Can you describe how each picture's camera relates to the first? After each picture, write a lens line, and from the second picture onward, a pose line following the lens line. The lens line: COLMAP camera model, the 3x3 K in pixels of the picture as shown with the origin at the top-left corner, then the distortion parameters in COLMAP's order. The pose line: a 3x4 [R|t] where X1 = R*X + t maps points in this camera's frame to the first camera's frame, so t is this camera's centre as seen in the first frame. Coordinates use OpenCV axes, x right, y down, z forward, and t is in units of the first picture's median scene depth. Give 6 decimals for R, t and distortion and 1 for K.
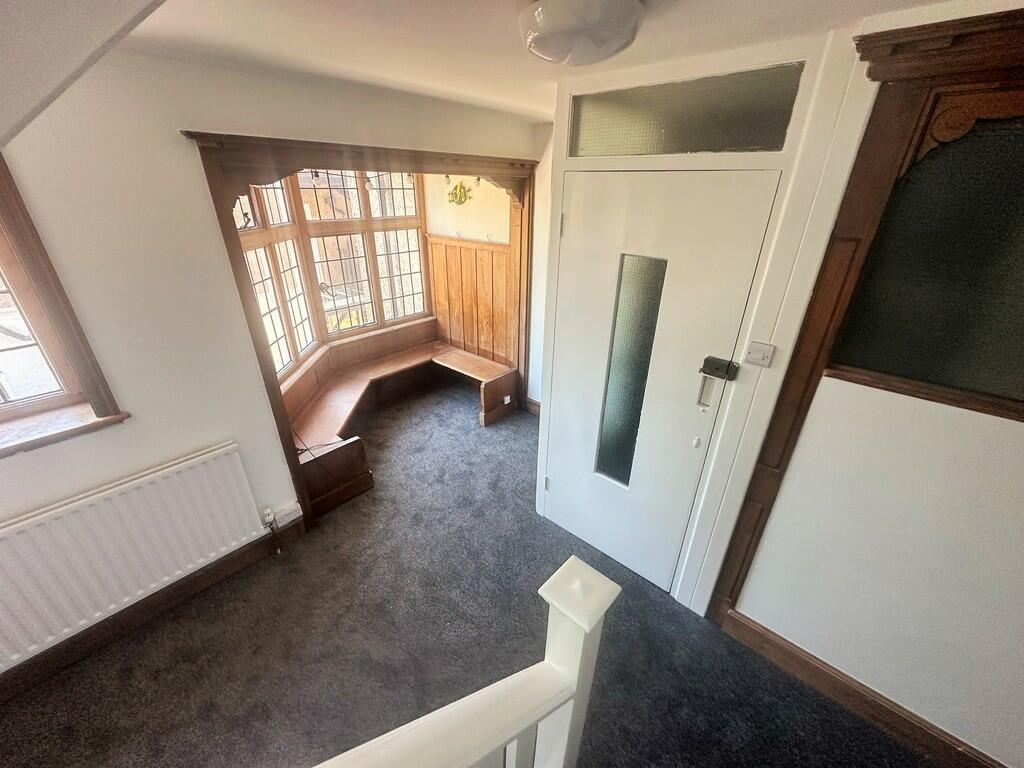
lens RADIAL K [[410.7, 0, 512.0], [0, 410.7, 384.0], [0, 0, 1]] dist [-0.003273, 0.000514]
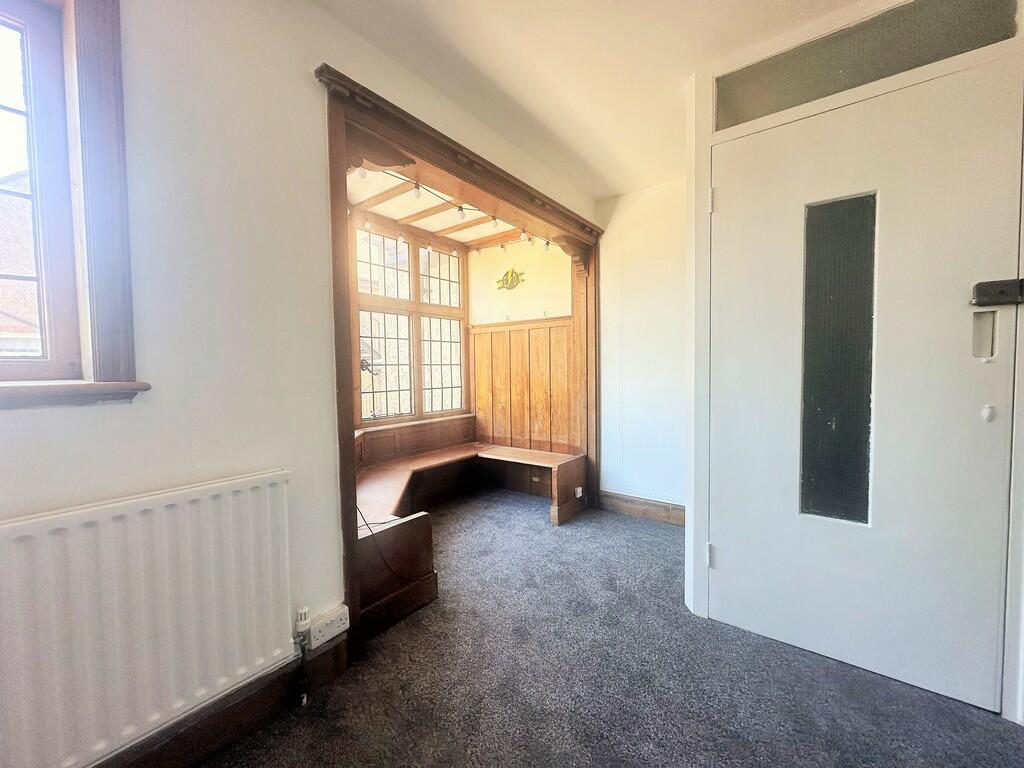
lens RADIAL K [[410.7, 0, 512.0], [0, 410.7, 384.0], [0, 0, 1]] dist [-0.003273, 0.000514]
pose [[0.996787, -0.027665, 0.075165, -0.201297], [0.055366, 0.916132, -0.397035, 0.159655], [-0.057877, 0.399921, 0.914720, 0.187241]]
